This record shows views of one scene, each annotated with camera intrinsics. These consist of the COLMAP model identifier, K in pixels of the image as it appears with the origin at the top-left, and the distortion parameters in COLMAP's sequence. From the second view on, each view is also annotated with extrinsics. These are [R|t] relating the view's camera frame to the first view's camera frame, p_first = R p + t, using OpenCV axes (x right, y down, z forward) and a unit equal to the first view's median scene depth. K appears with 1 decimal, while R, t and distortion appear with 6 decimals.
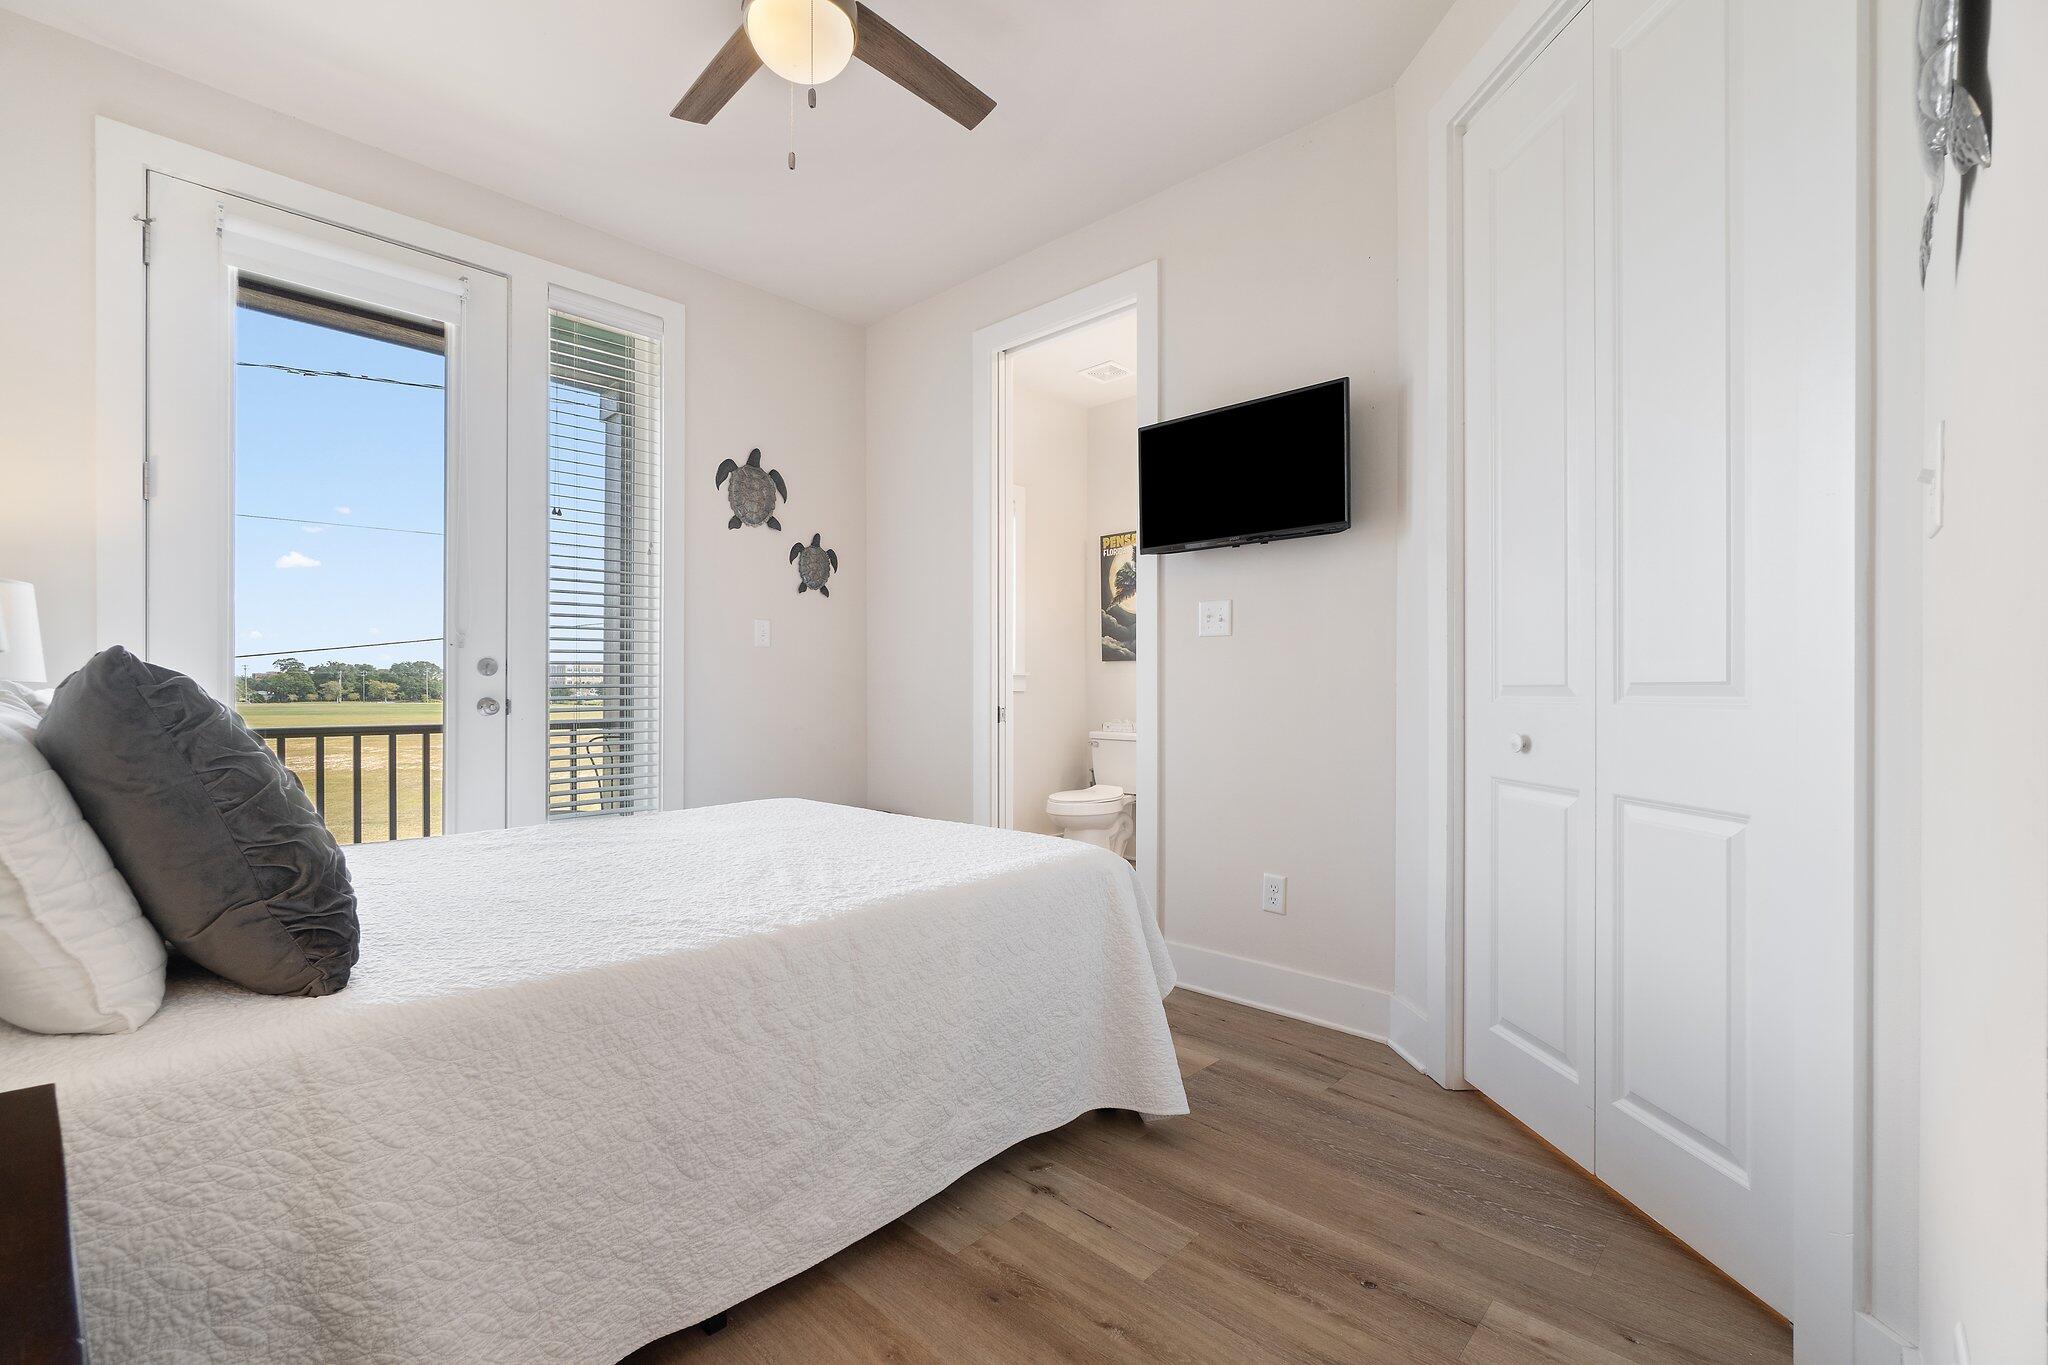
lens RADIAL K [[884.8, 0, 1020.4], [0, 884.8, 689.1], [0, 0, 1]] dist [-0.004839, 0.001573]
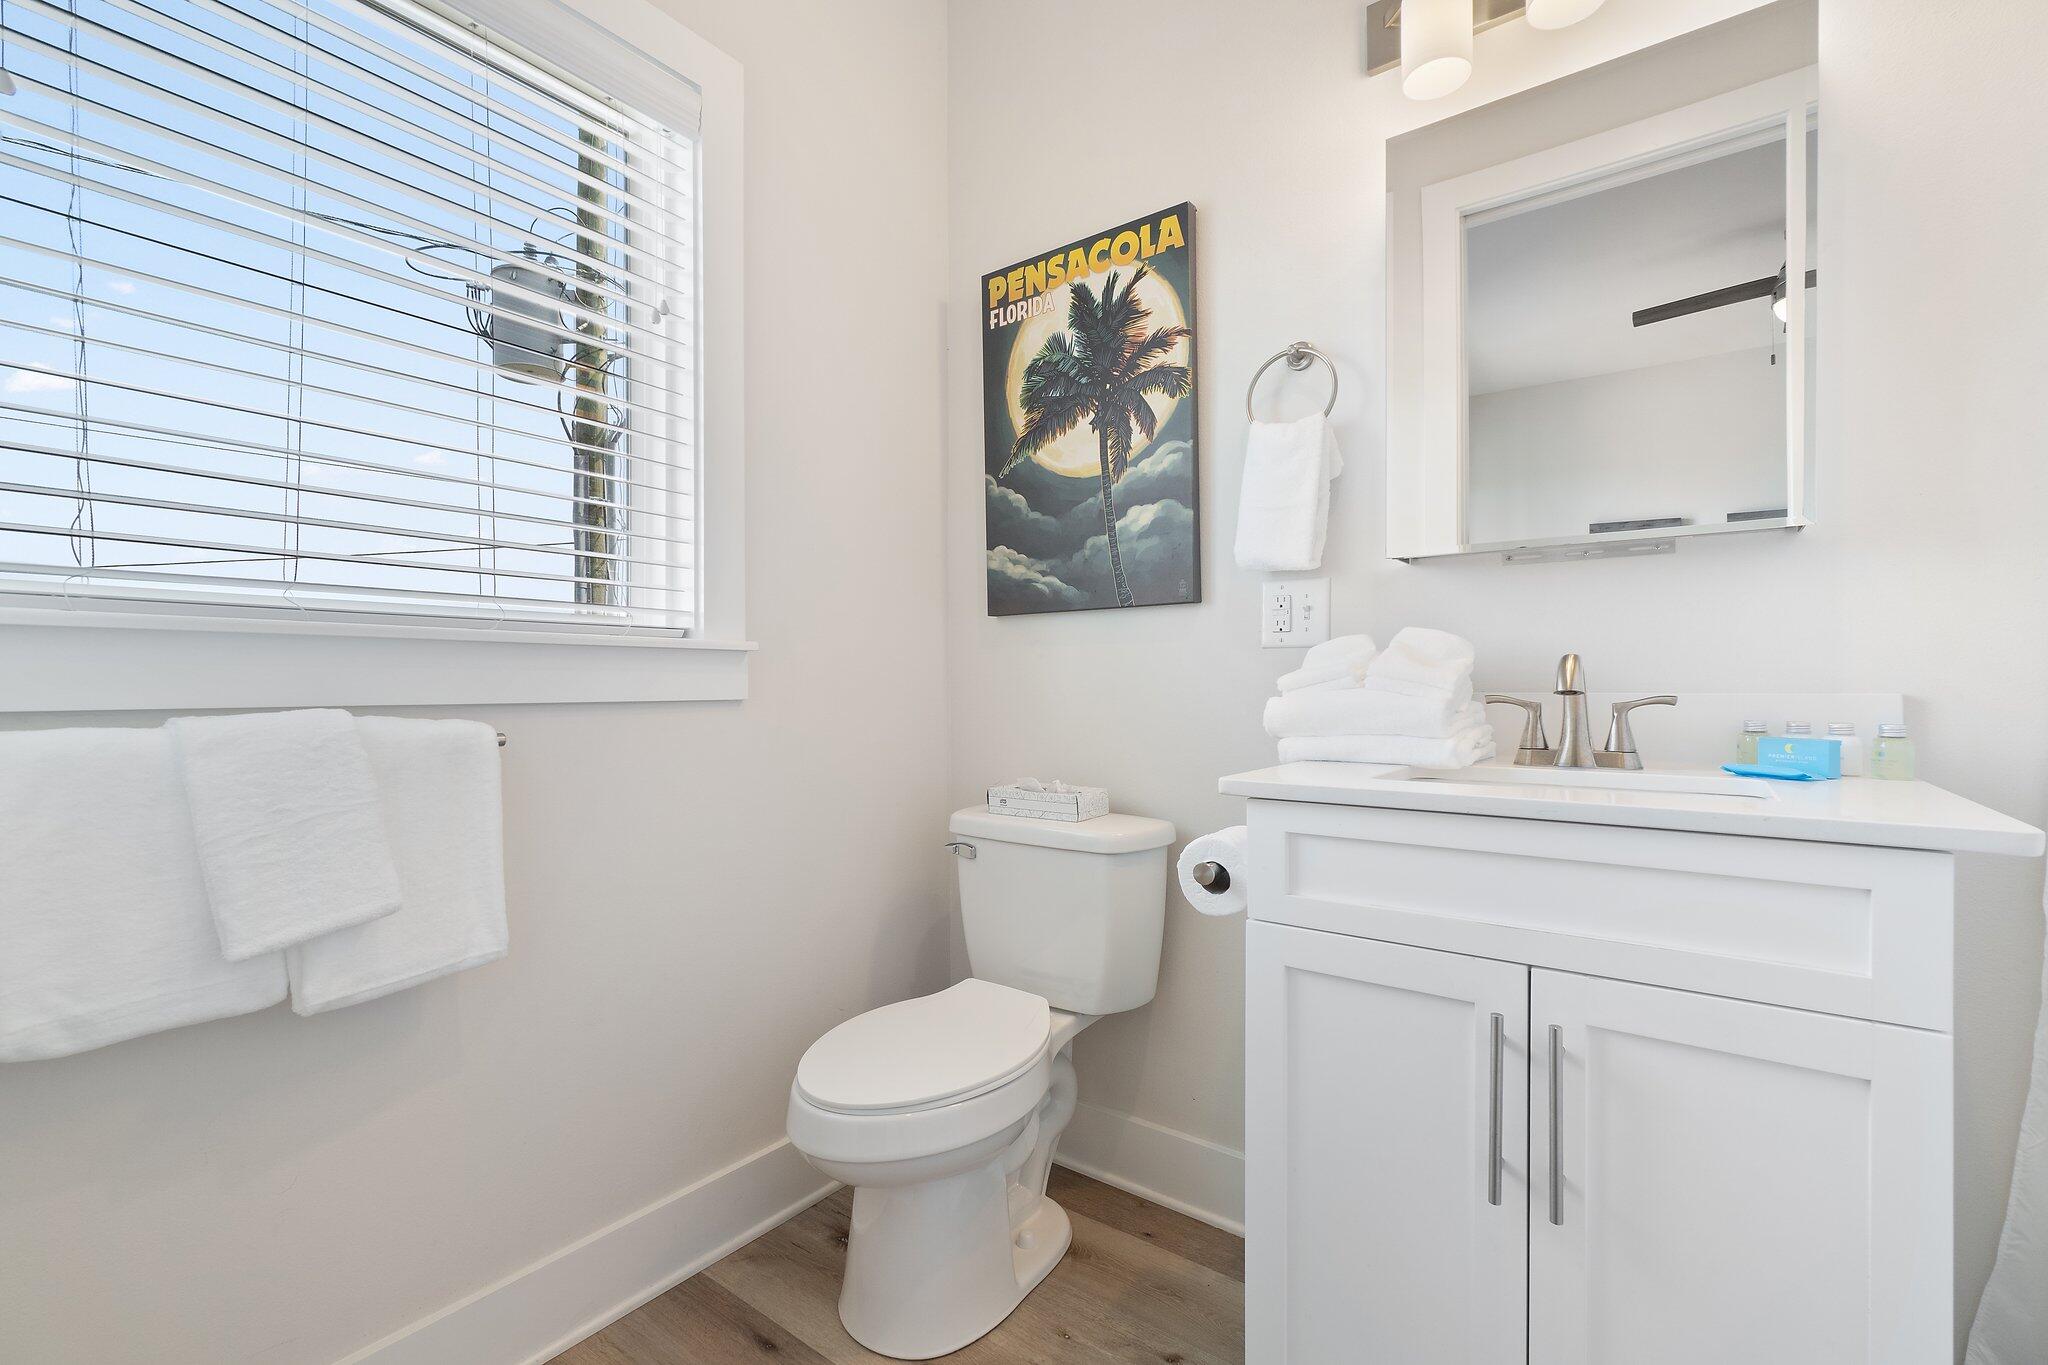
lens RADIAL K [[884.8, 0, 1025.5], [0, 884.8, 687.4], [0, 0, 1]] dist [-0.004839, 0.001573]
pose [[0.993437, -0.004767, 0.114281, 0.066404], [0.004298, 0.999981, 0.004347, -0.002902], [-0.114300, -0.003827, 0.993439, 0.639086]]
